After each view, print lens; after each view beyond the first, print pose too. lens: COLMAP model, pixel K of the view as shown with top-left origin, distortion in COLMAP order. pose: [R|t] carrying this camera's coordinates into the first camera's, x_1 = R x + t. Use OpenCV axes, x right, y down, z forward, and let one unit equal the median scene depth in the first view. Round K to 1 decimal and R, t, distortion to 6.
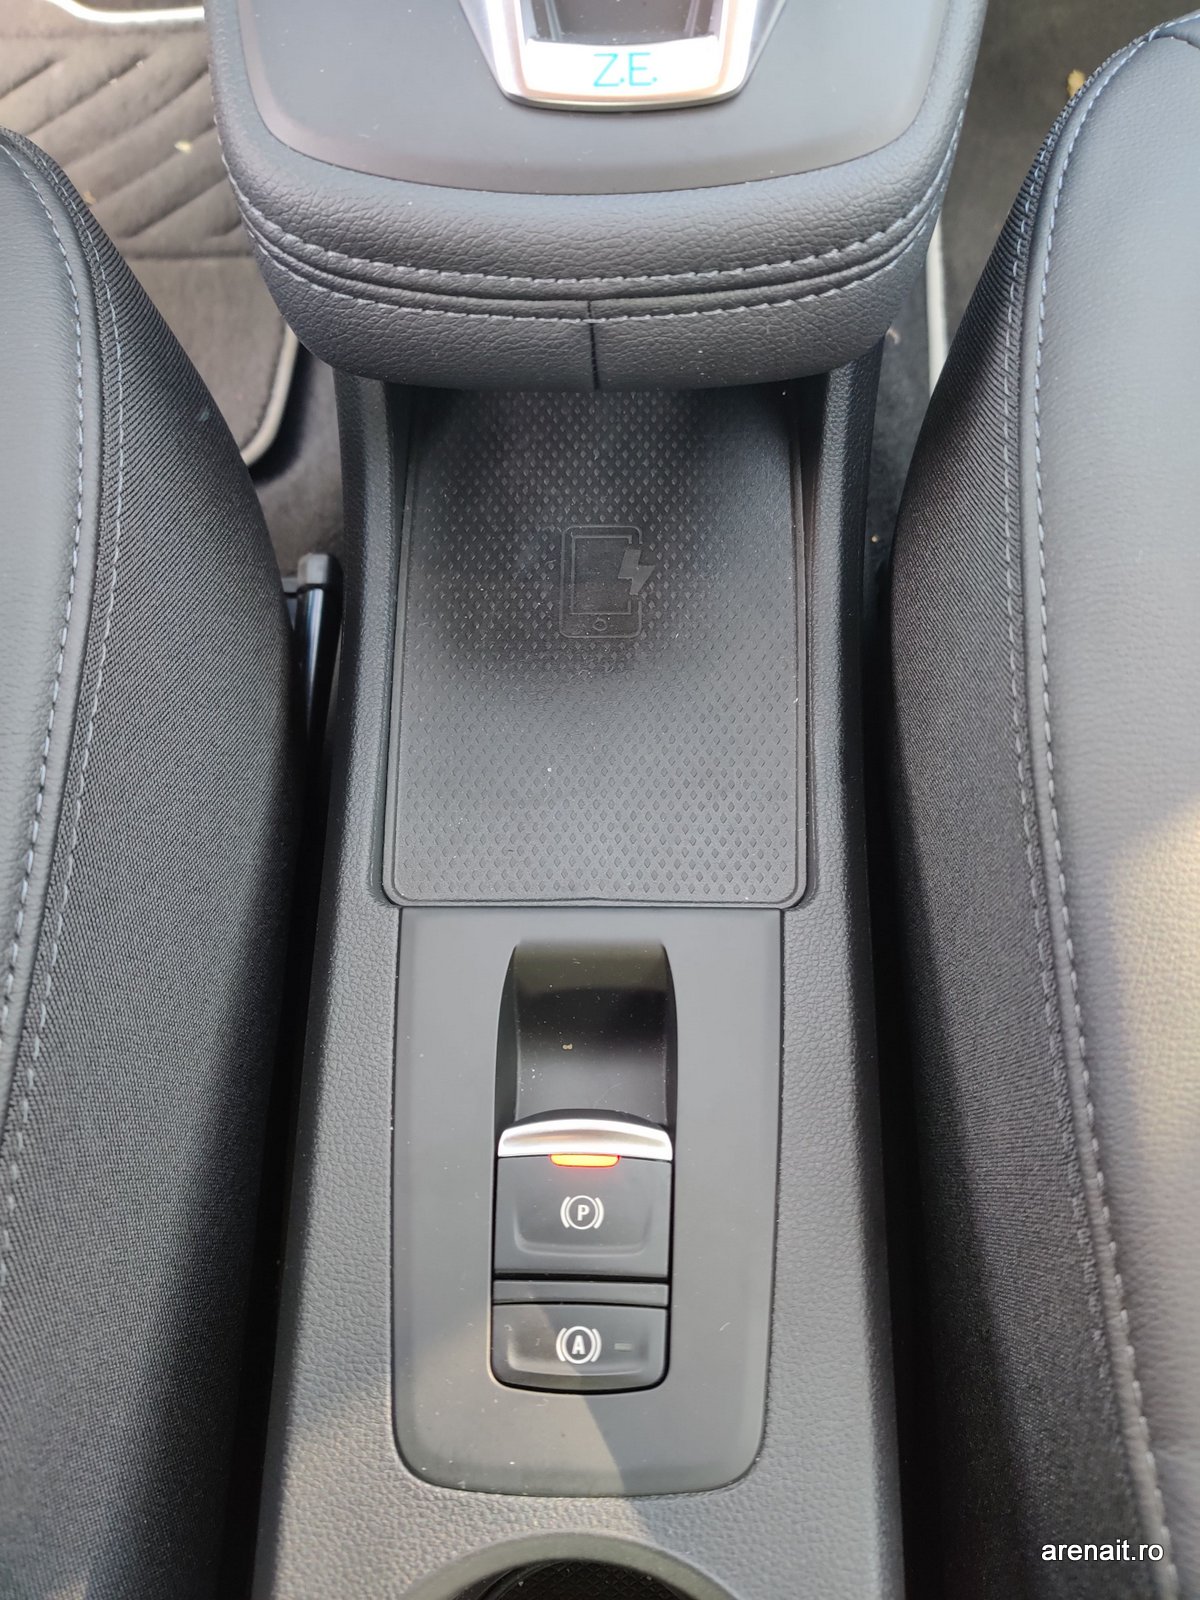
lens RADIAL K [[1241.3, 0, 600.0], [0, 1241.3, 800.0], [0, 0, 1]] dist [0.107709, -0.113225]
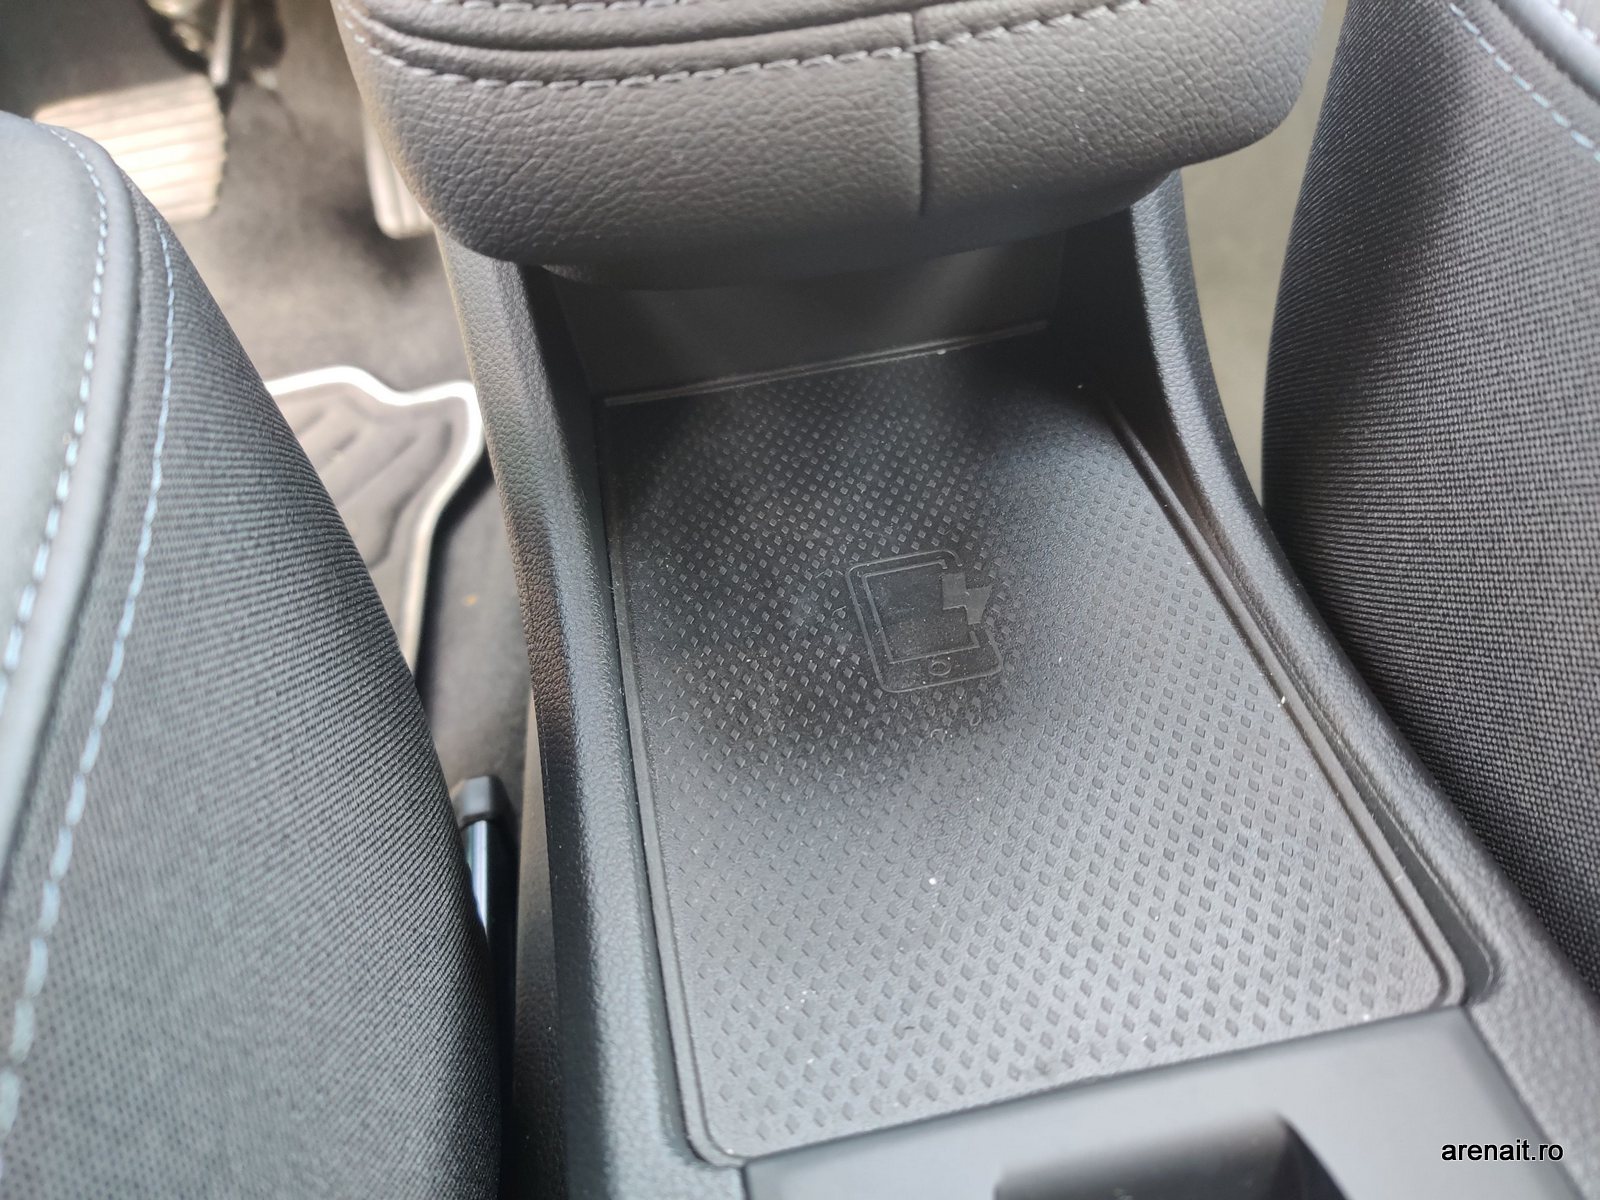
lens RADIAL K [[1272.9, 0, 822.0], [0, 1272.9, 582.3], [0, 0, 1]] dist [0.058734, -0.124174]
pose [[0.978703, -0.173952, 0.108999, -0.124079], [0.204221, 0.878950, -0.430976, 0.093539], [-0.020835, 0.444058, 0.895756, 0.382562]]
